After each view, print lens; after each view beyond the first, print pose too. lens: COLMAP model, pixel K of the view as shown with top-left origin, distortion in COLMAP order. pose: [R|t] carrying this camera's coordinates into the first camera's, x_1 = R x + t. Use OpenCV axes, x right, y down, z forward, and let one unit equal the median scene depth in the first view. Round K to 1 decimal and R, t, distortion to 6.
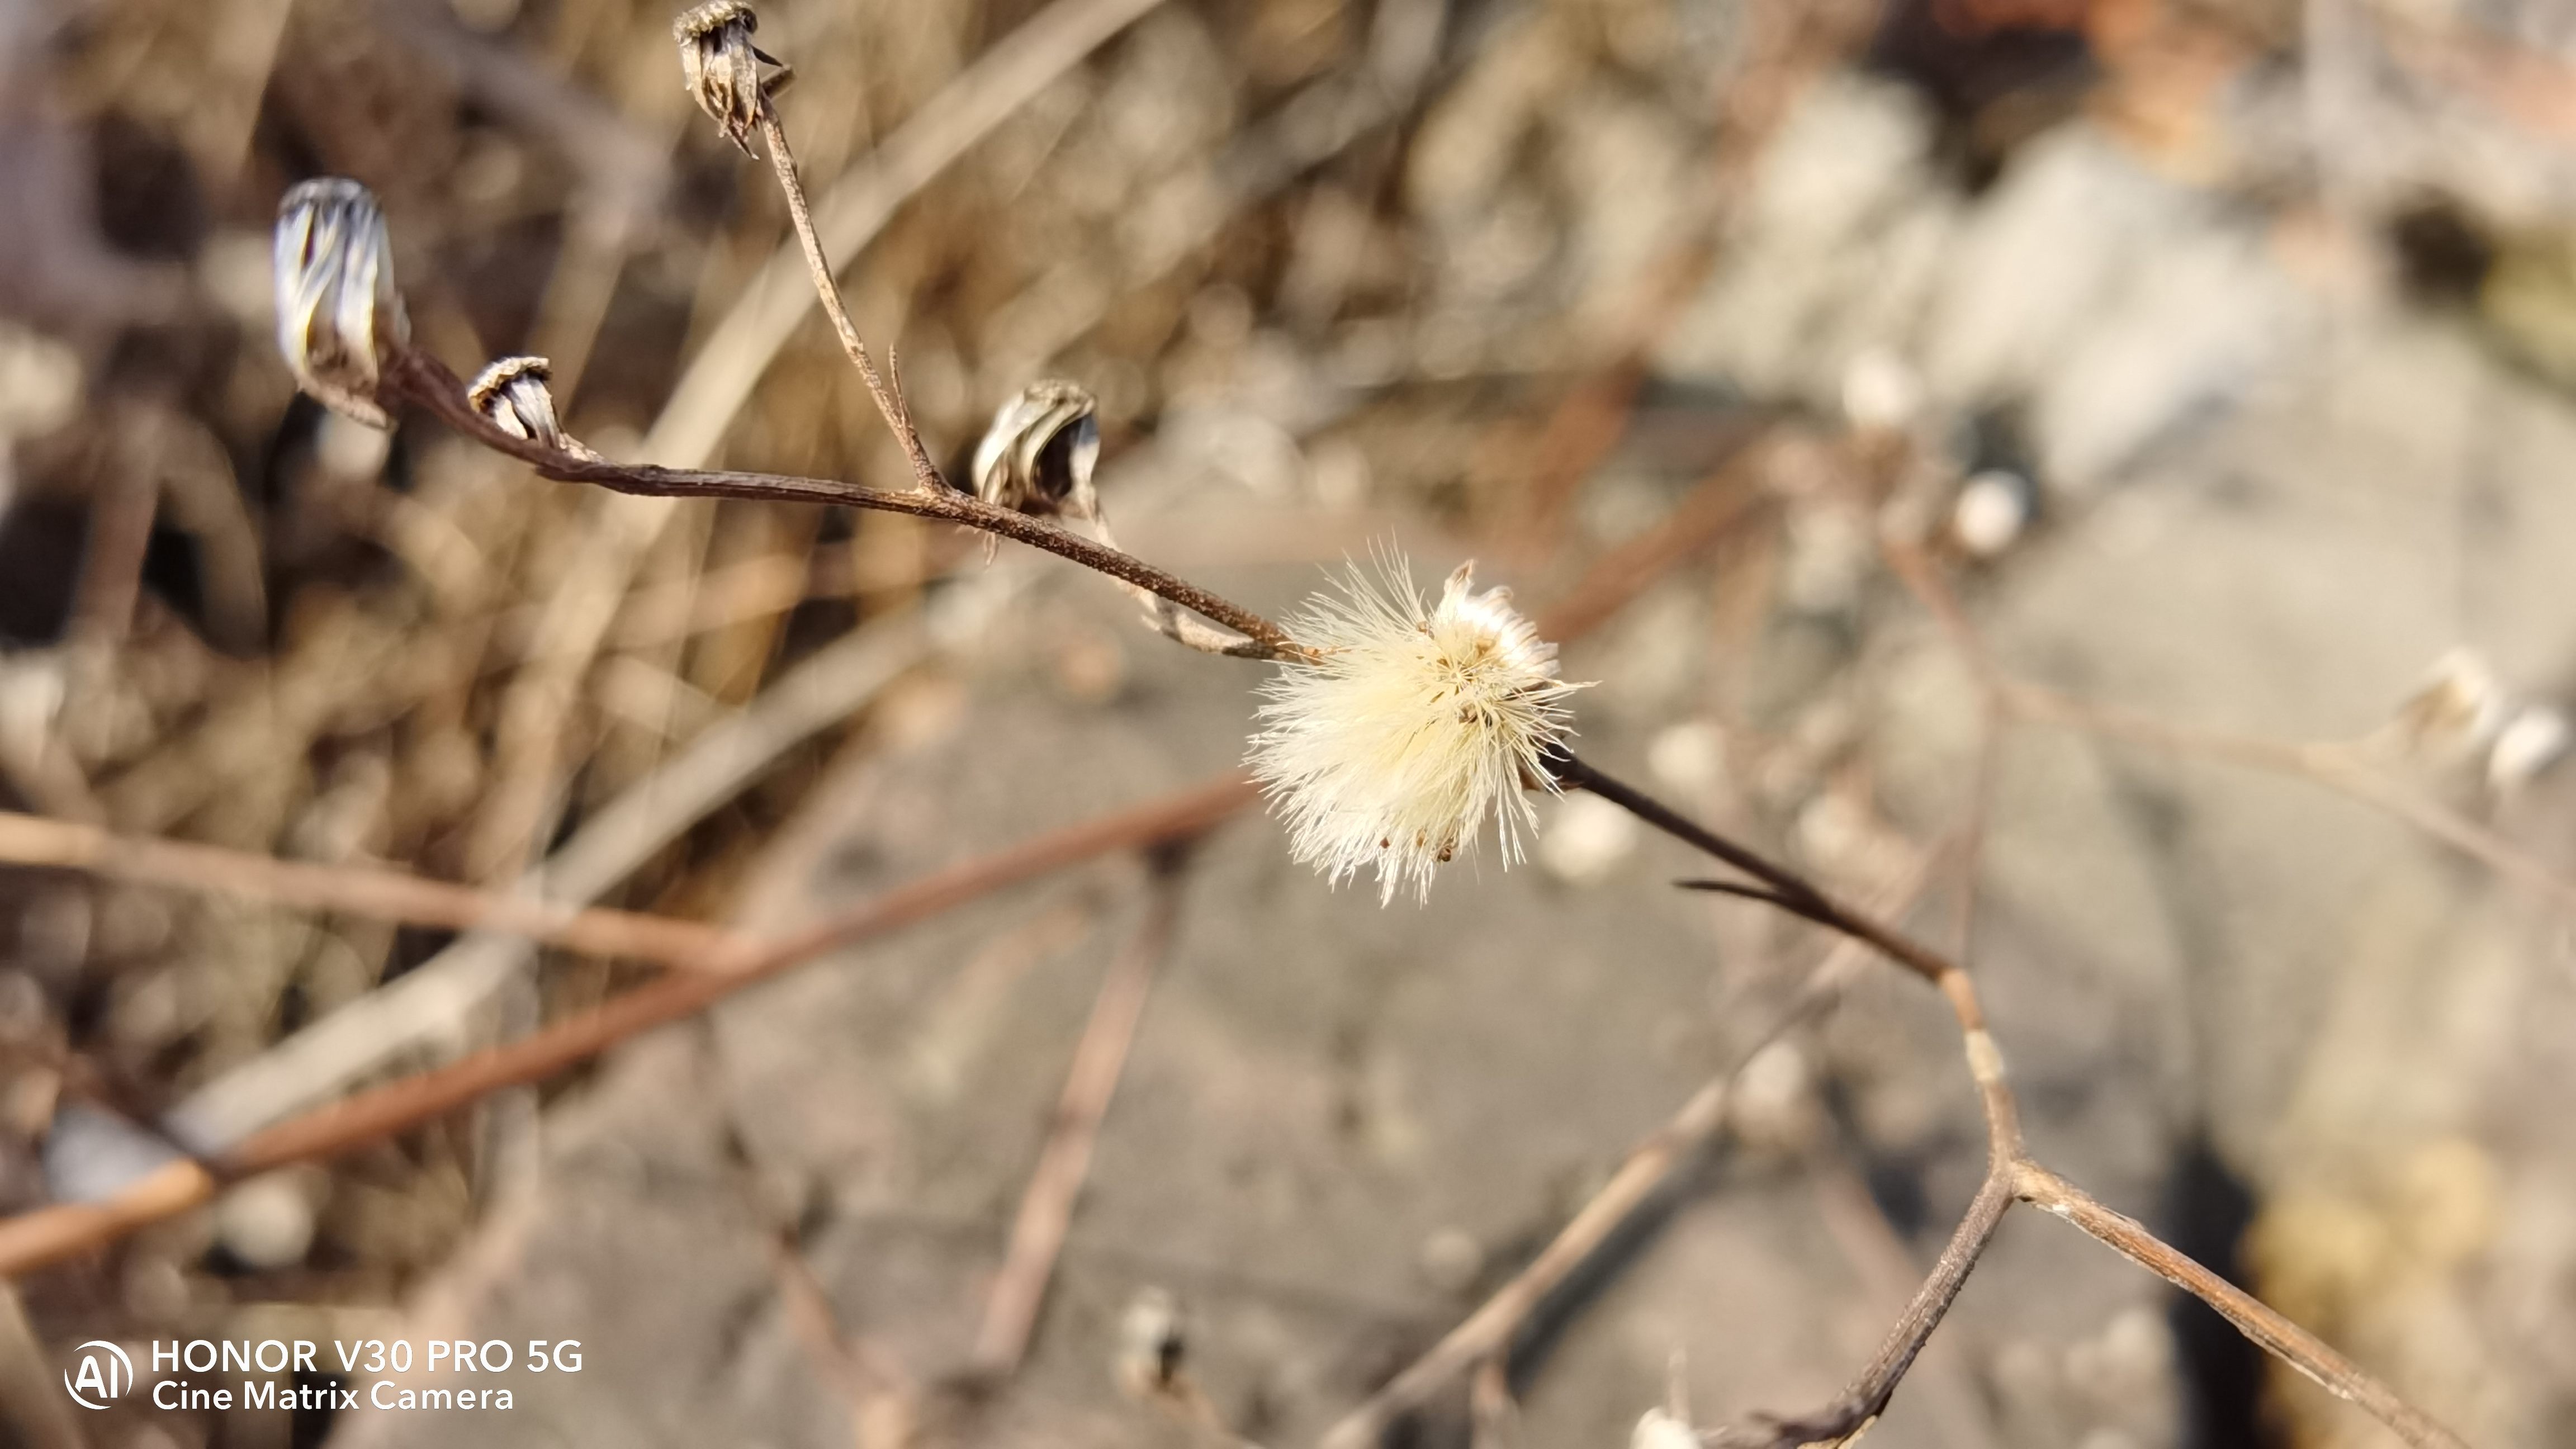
lens RADIAL K [[1961.9, 0, 1246.5], [0, 1961.9, 725.8], [0, 0, 1]] dist [-0.075896, -0.000293]
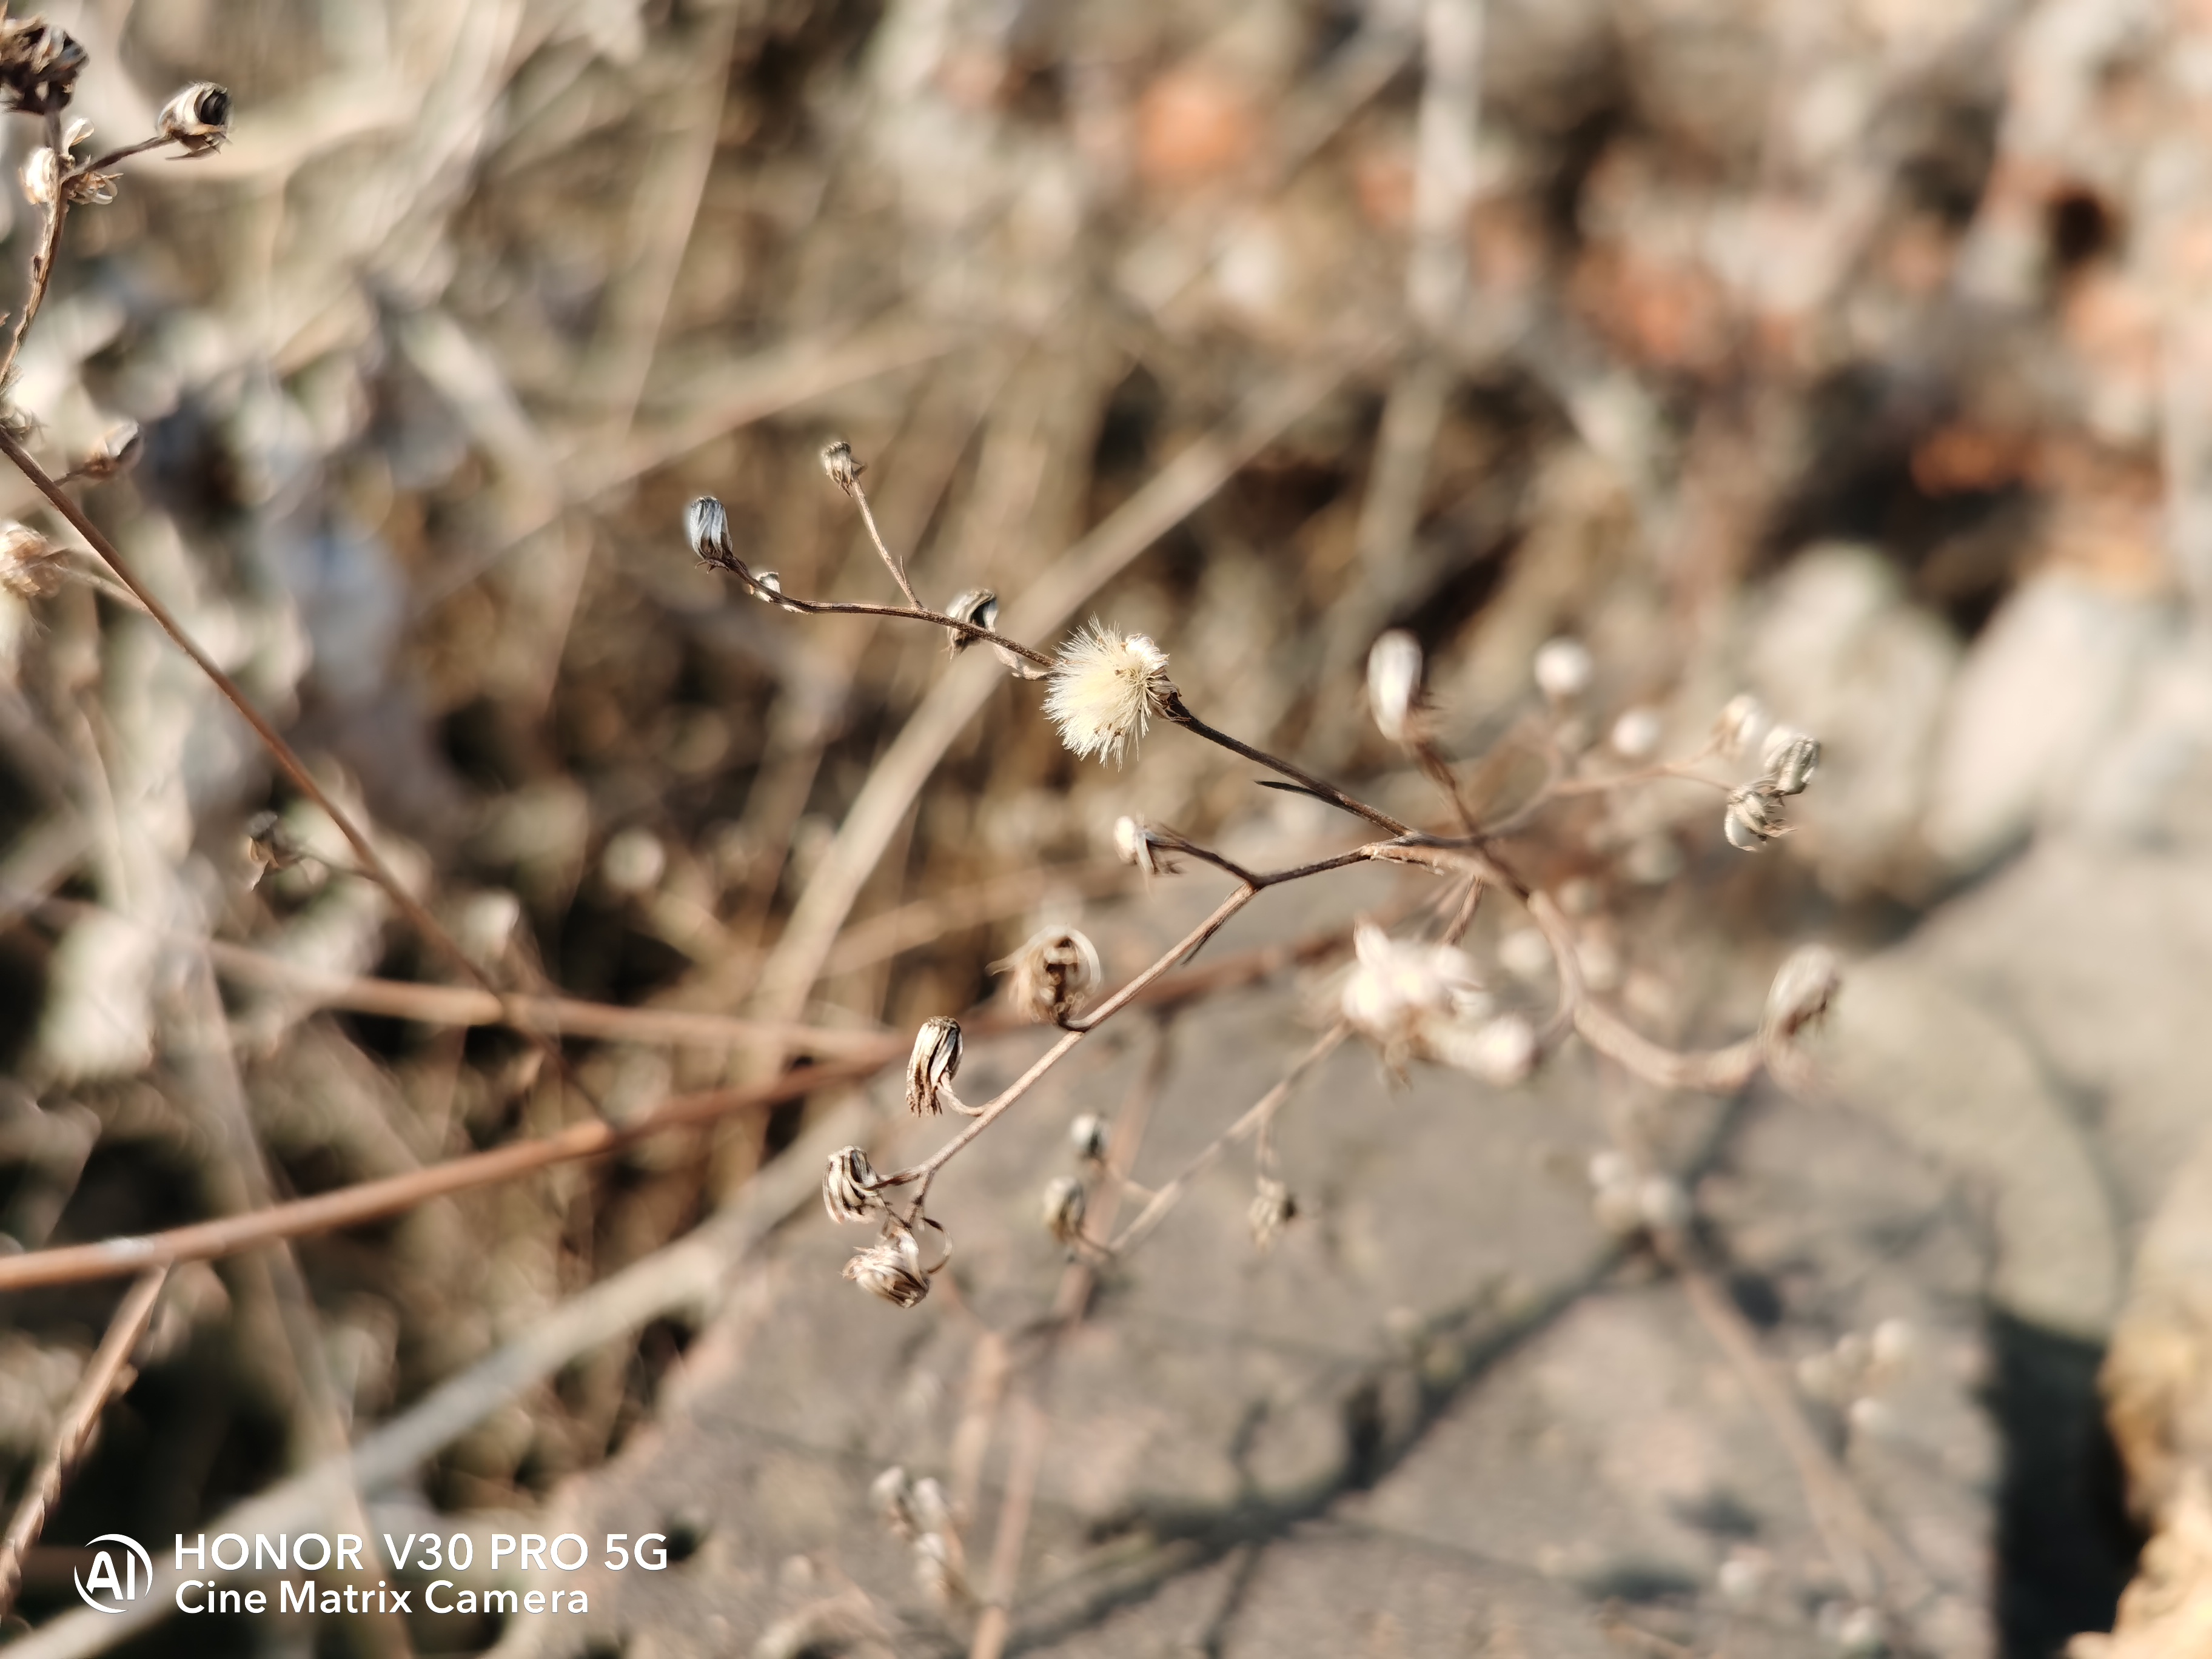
lens RADIAL K [[1757.2, 0, 1106.0], [0, 1757.2, 829.5], [0, 0, 1]] dist [-0.006873, -0.129508]
pose [[0.983928, -0.071038, -0.163827, 0.126637], [0.033117, 0.974140, -0.223504, 0.195917], [0.175468, 0.214487, 0.960836, -0.325768]]
